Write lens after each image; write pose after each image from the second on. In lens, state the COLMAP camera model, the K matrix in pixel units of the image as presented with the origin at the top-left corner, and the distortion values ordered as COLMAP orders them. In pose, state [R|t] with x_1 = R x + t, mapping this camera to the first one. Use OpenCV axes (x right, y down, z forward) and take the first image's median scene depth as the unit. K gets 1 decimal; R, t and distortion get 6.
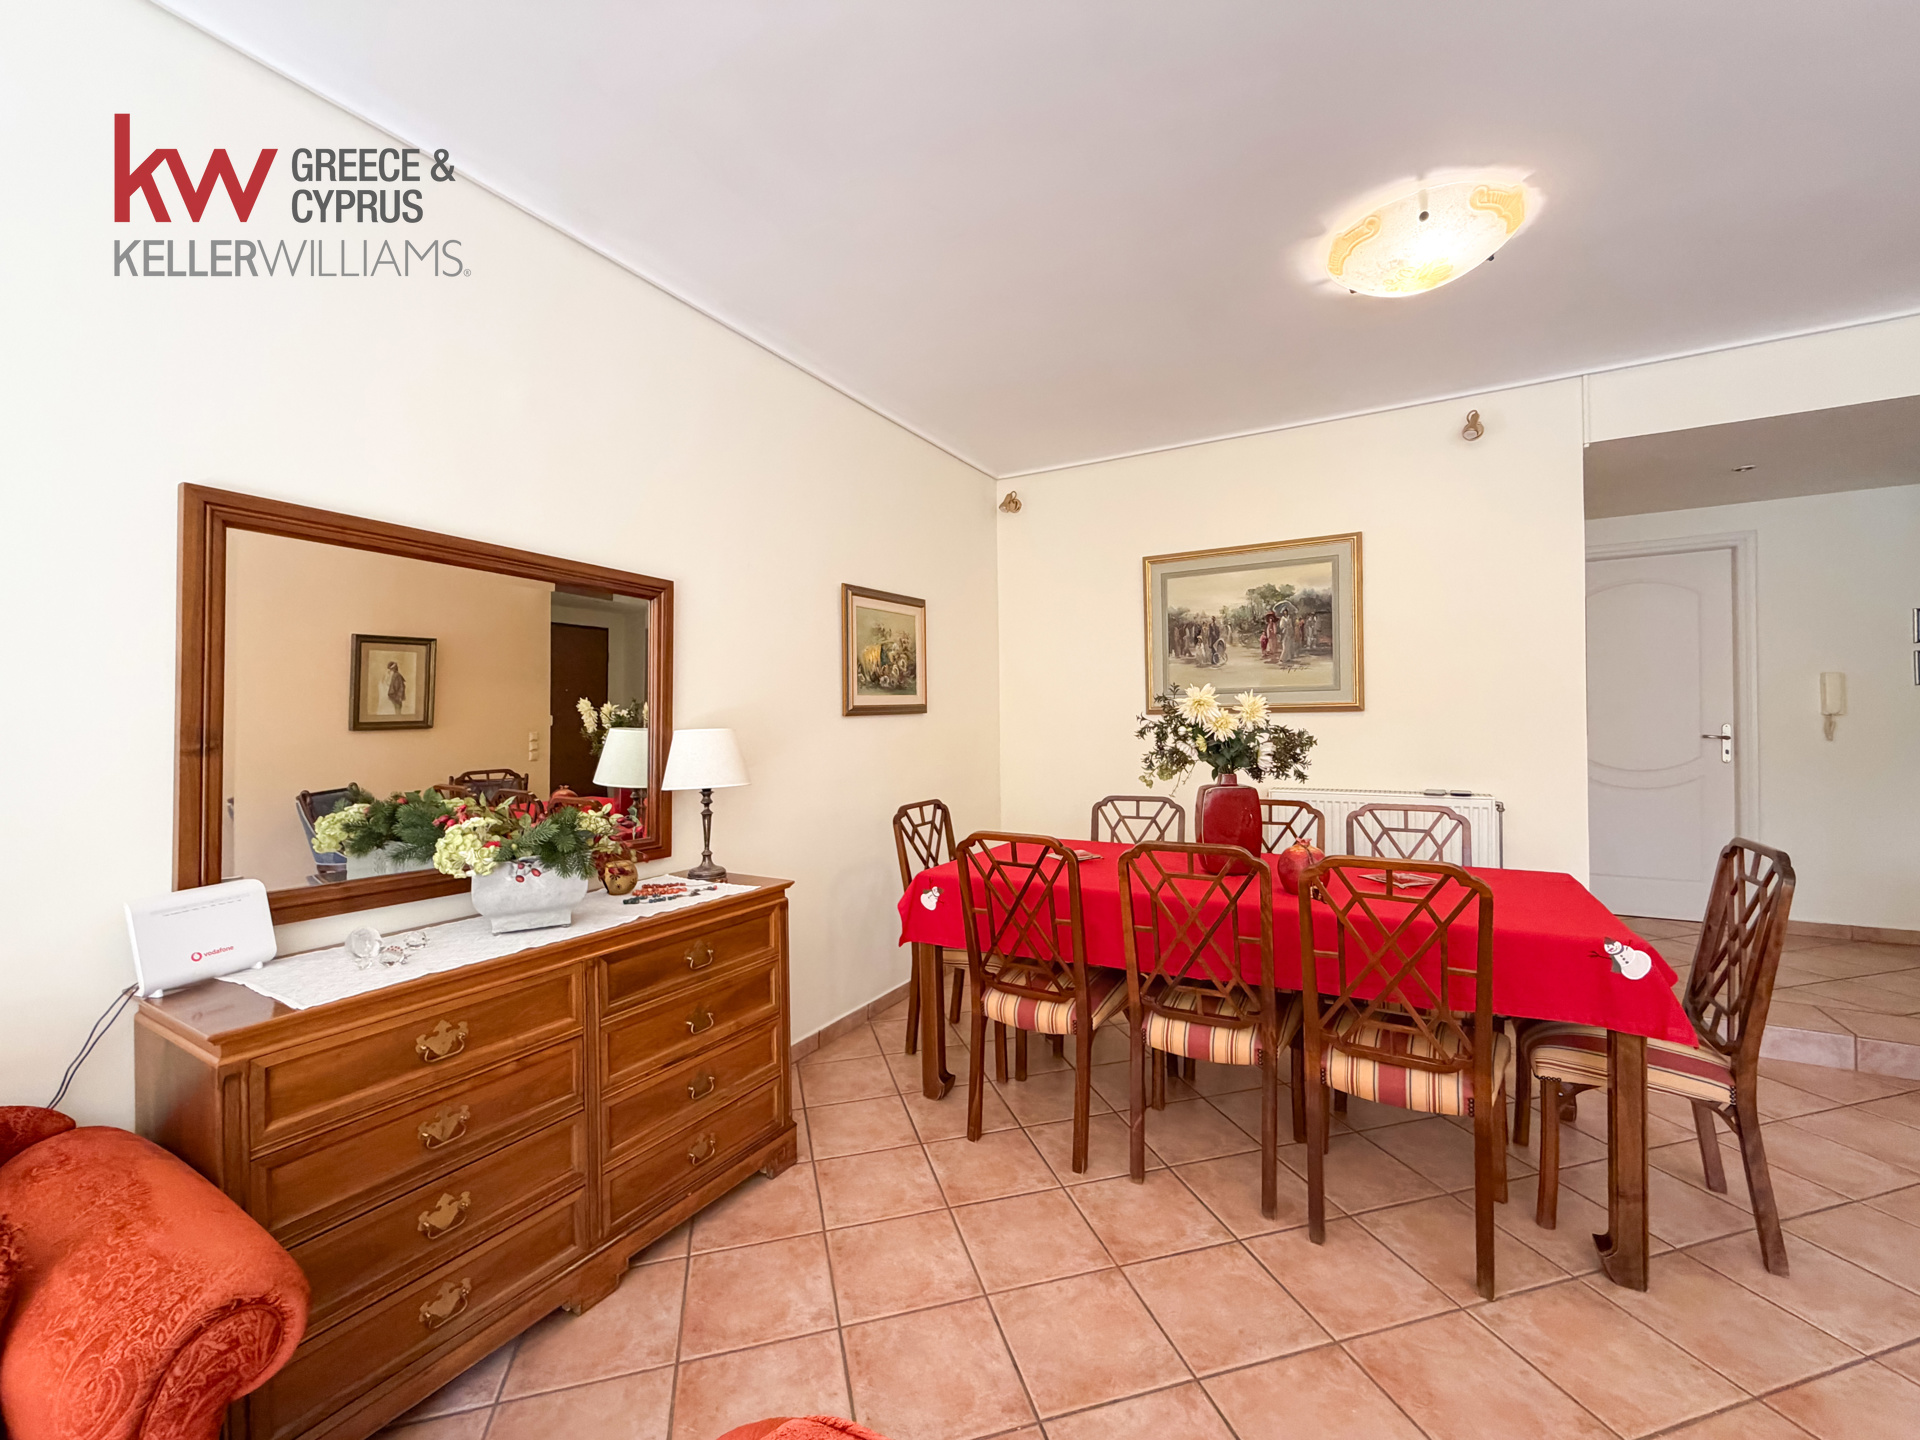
lens RADIAL K [[776.3, 0, 953.7], [0, 776.3, 721.6], [0, 0, 1]] dist [-0.001909, -0.000186]
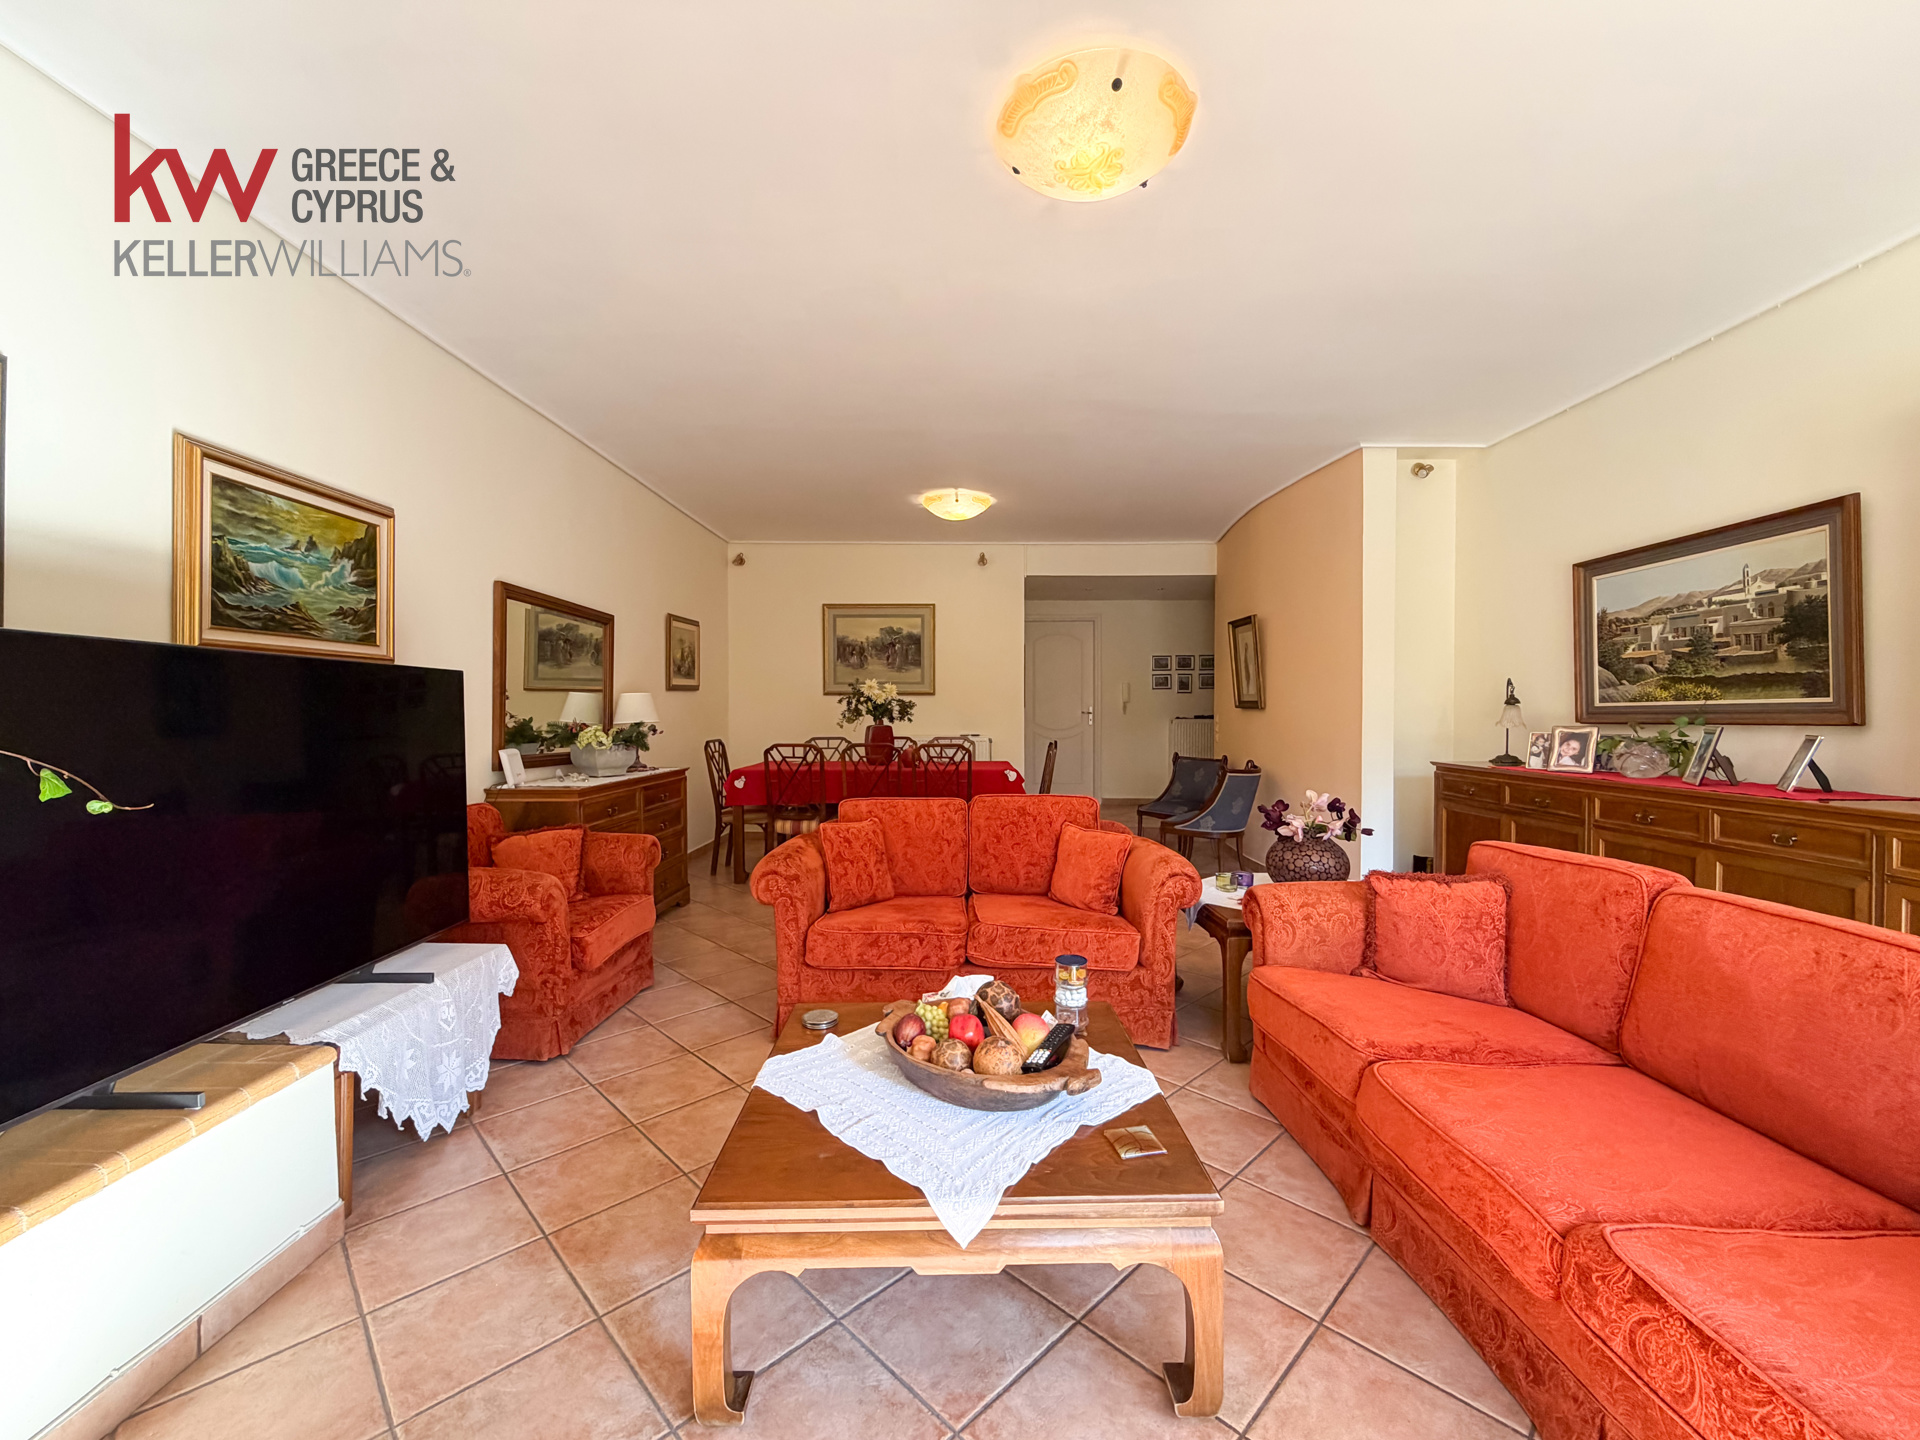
lens RADIAL K [[773.1, 0, 957.0], [0, 773.1, 722.2], [0, 0, 1]] dist [-0.000772, 0.000086]
pose [[0.871512, 0.006470, 0.490331, -0.432933], [-0.011474, 0.999908, 0.007198, 0.045451], [-0.490239, -0.011899, 0.871507, -0.831833]]
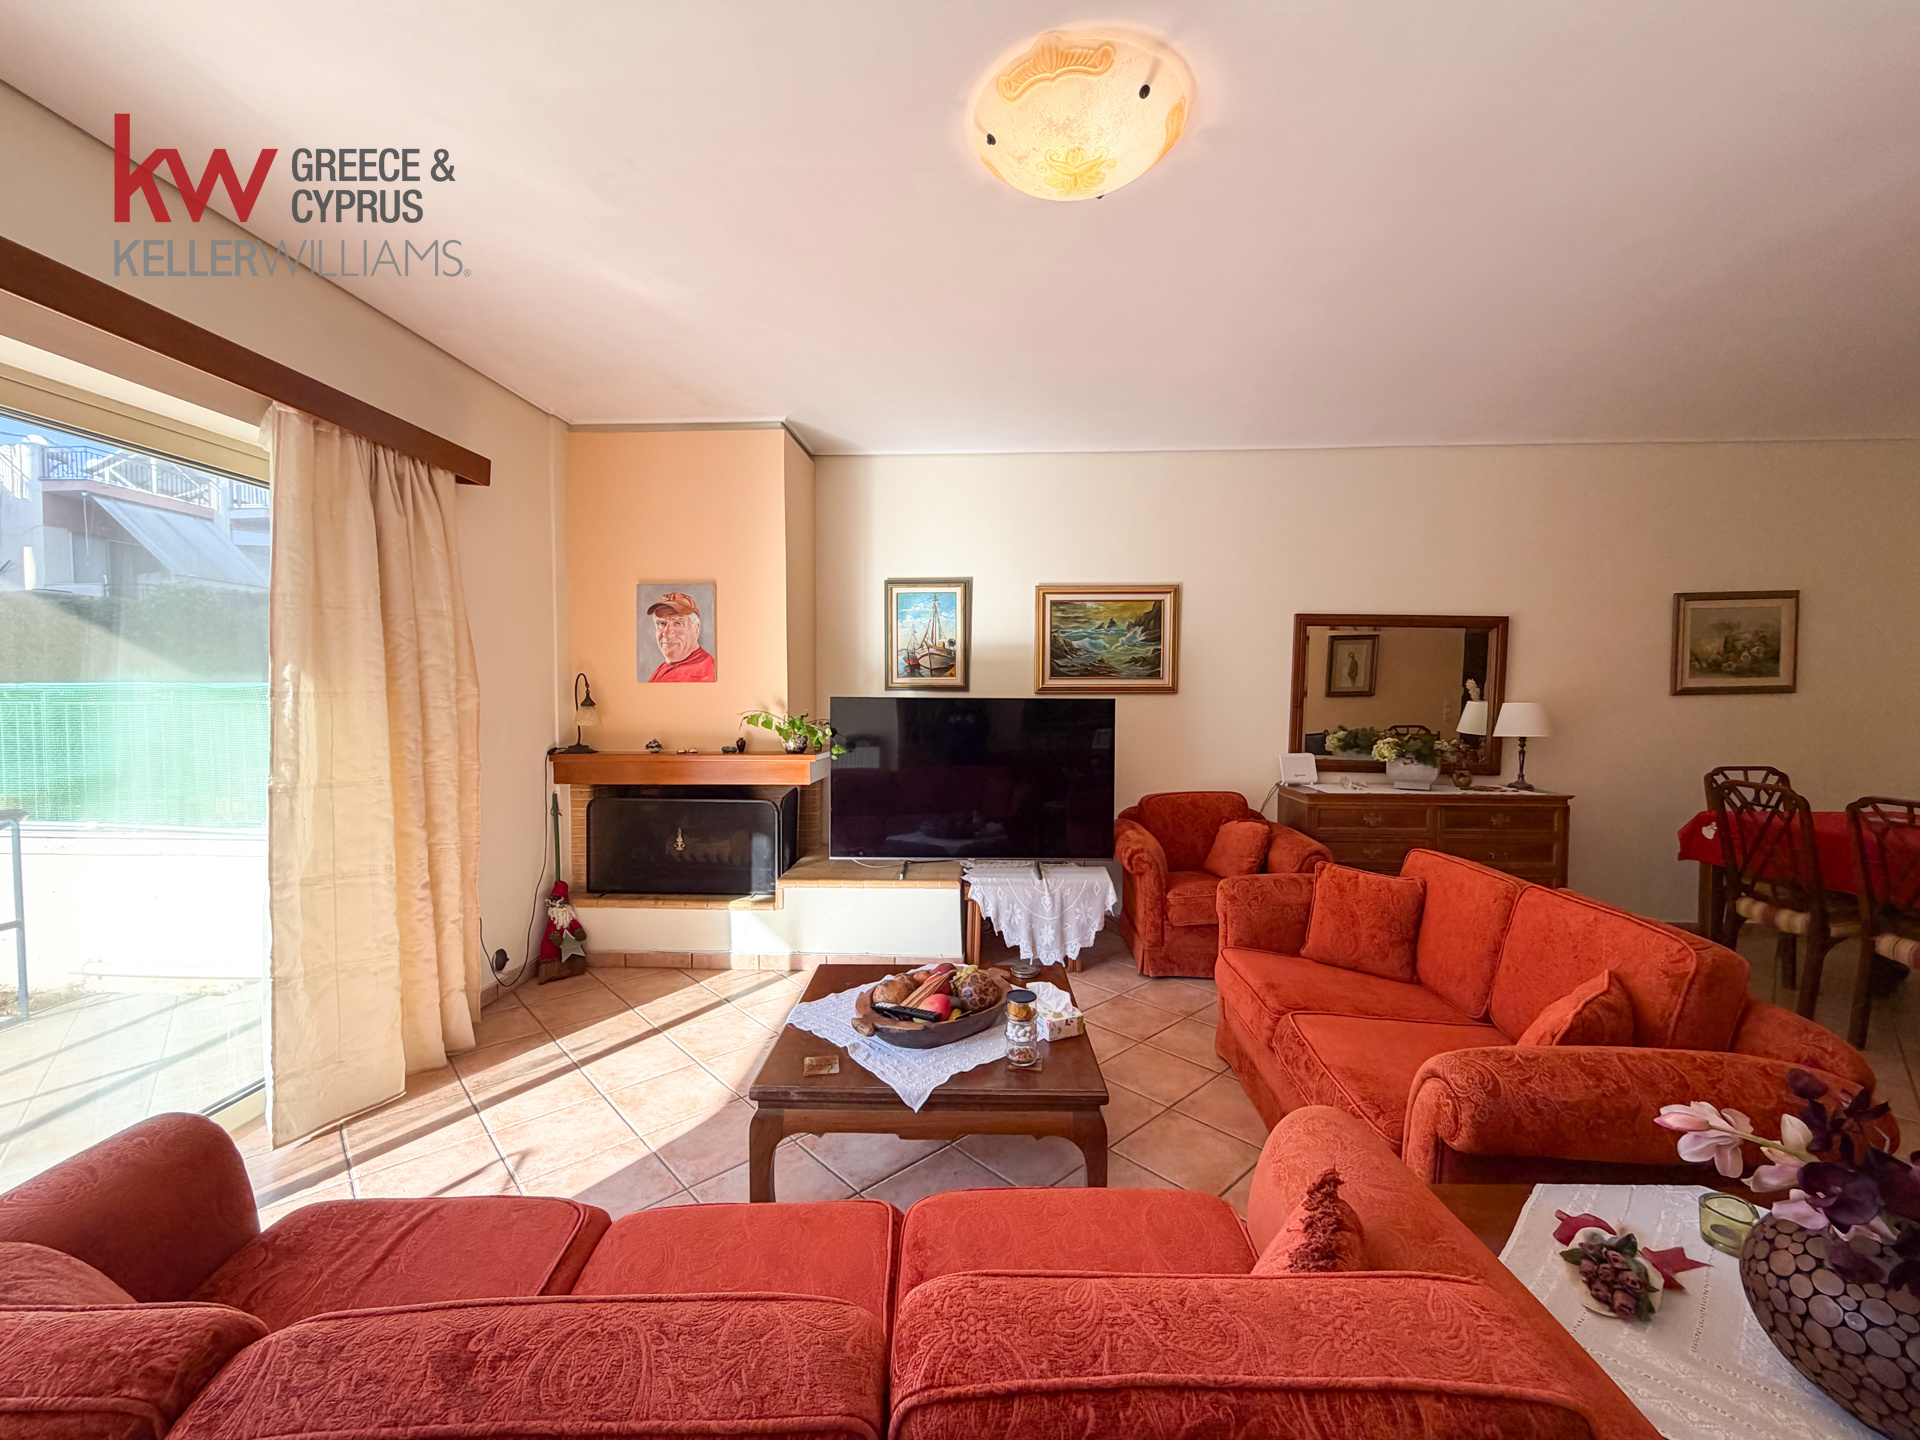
lens RADIAL K [[776.3, 0, 953.7], [0, 776.3, 721.6], [0, 0, 1]] dist [-0.001909, -0.000186]
pose [[0.462493, 0.048295, -0.885307, 0.465642], [-0.008861, 0.998717, 0.049853, -0.017702], [0.886579, -0.015212, 0.462327, -0.686412]]
